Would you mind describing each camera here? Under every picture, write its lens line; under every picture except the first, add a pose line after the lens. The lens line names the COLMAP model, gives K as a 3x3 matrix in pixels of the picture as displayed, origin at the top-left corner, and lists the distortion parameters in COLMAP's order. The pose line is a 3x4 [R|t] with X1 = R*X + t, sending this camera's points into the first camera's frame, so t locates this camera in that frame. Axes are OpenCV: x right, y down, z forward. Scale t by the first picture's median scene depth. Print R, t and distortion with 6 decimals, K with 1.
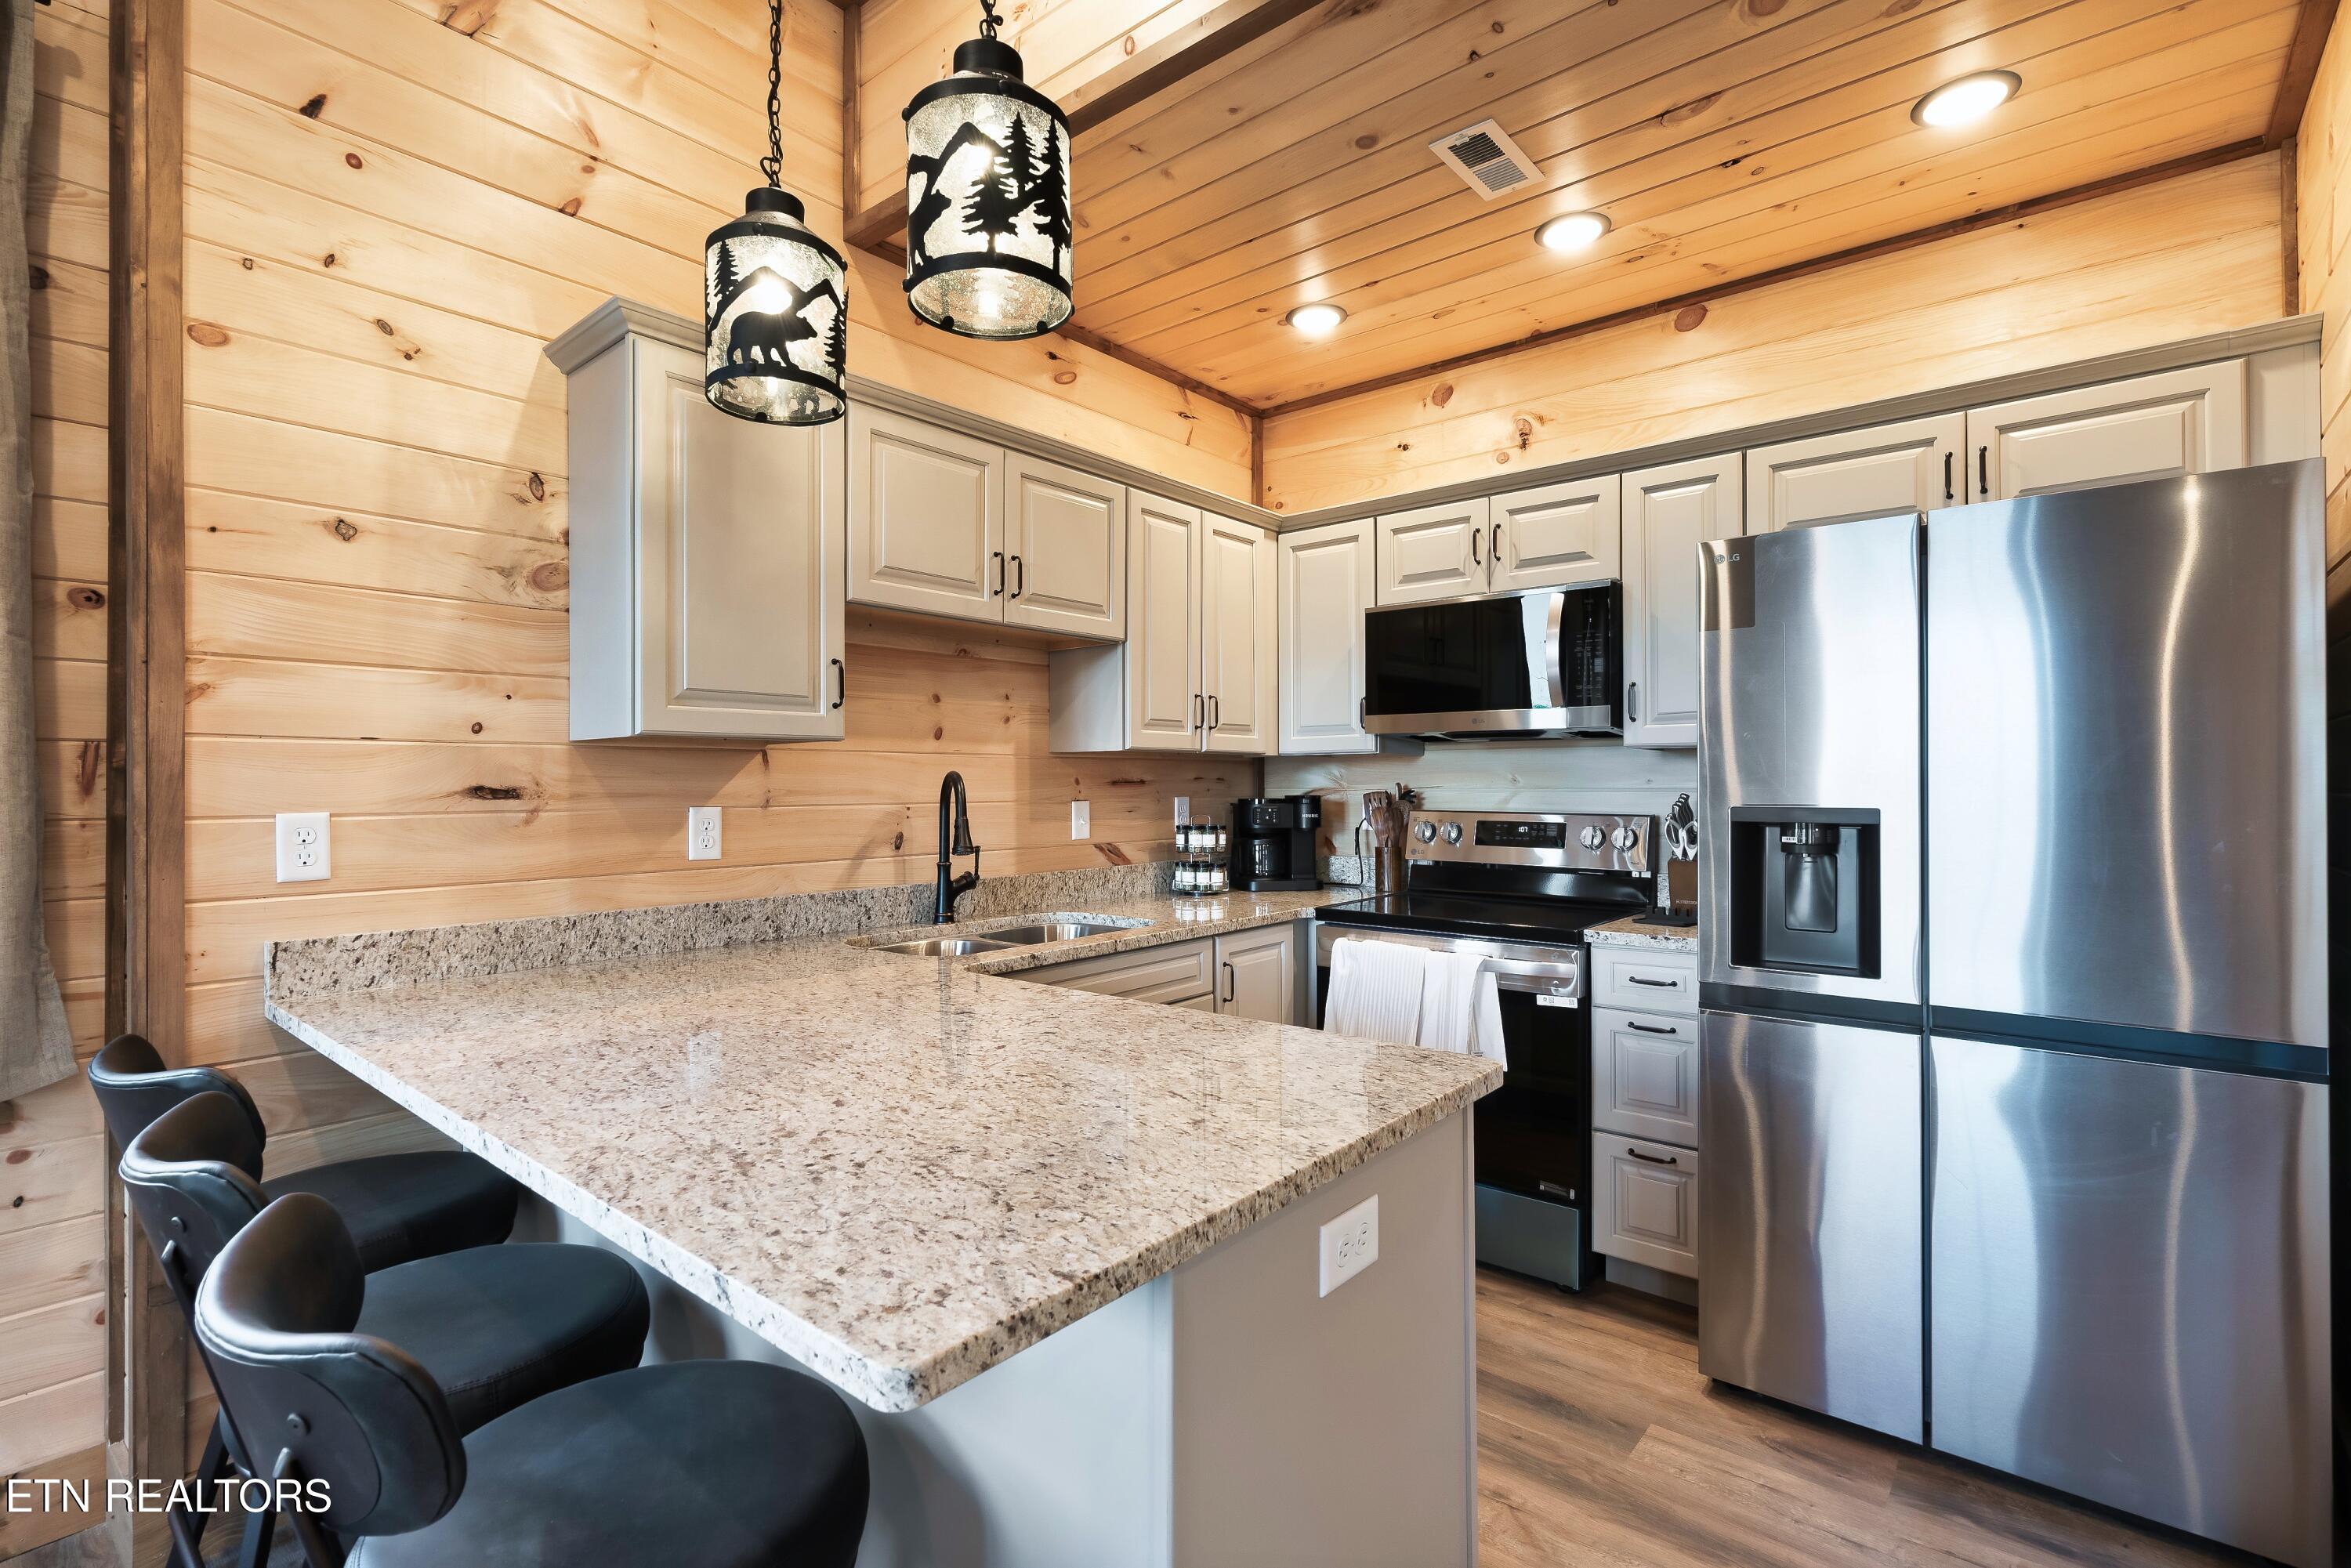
lens RADIAL K [[1074.7, 0, 1170.0], [0, 1074.7, 781.5], [0, 0, 1]] dist [0.003319, -0.001391]
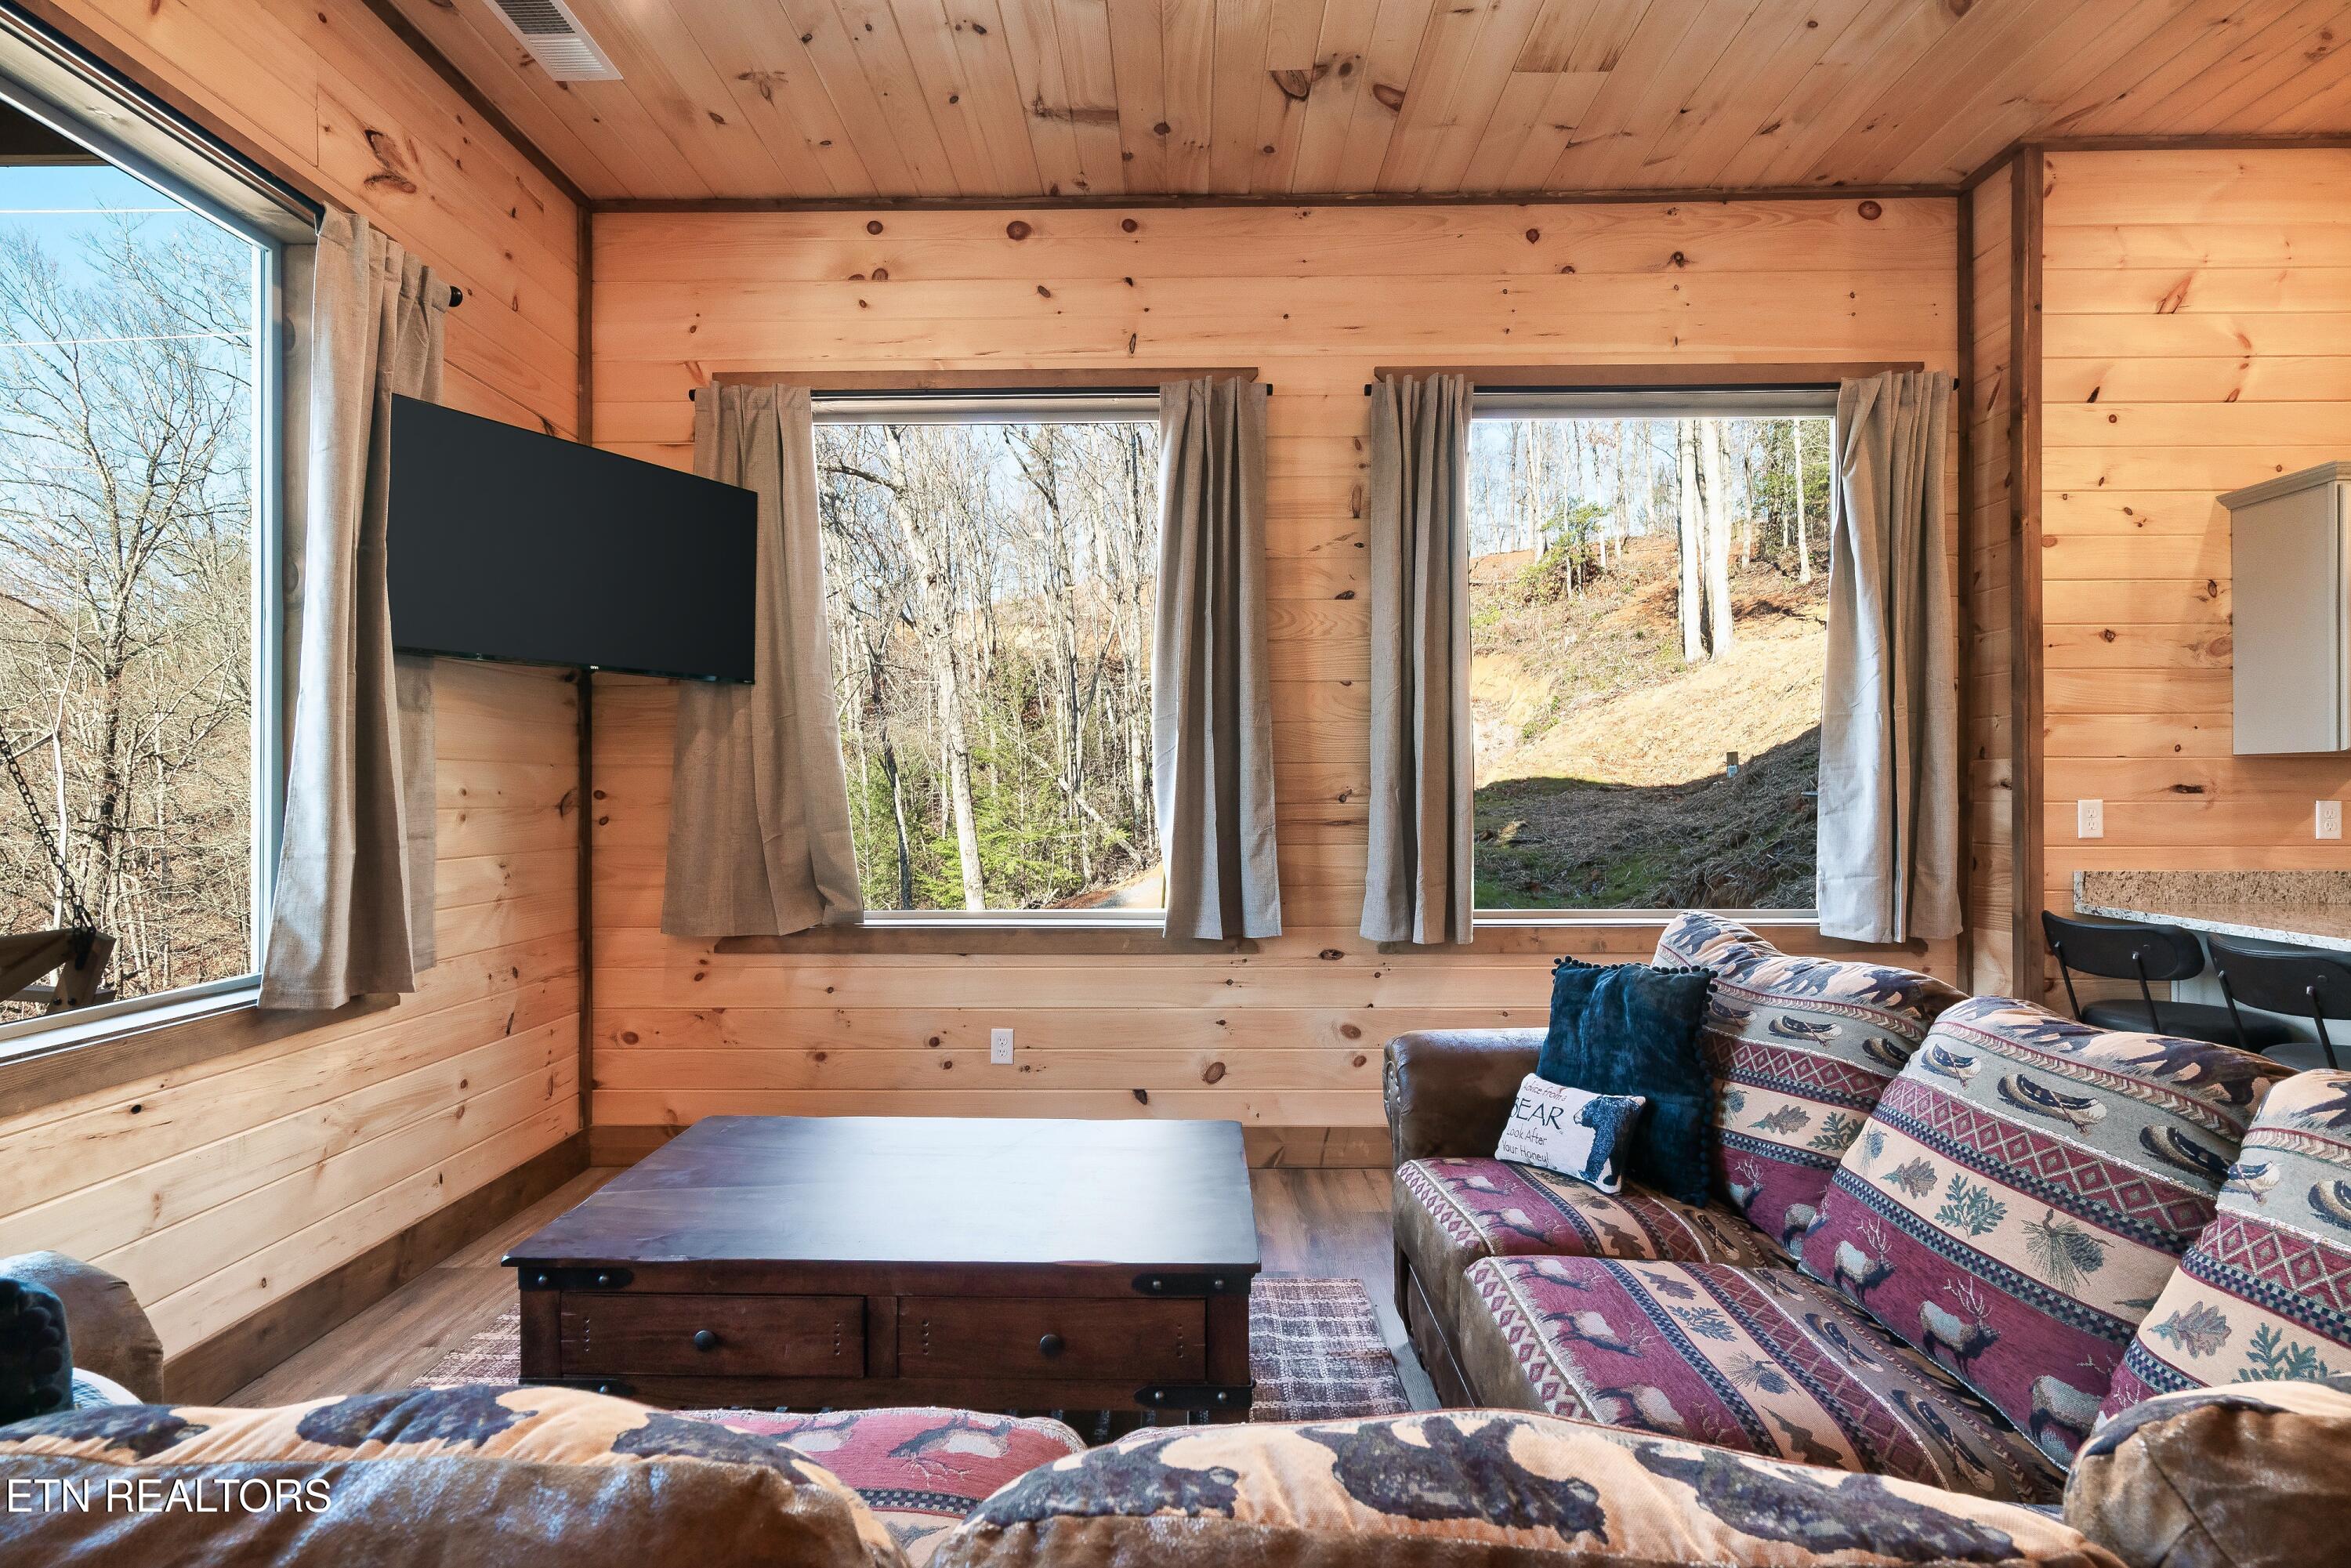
lens RADIAL K [[1074.7, 0, 1176.2], [0, 1074.7, 784.2], [0, 0, 1]] dist [0.003319, -0.001391]
pose [[0.636030, 0.002065, -0.771662, -0.347557], [-0.000549, 0.999997, 0.002223, 0.000632], [0.771664, -0.000990, 0.636029, -1.117243]]
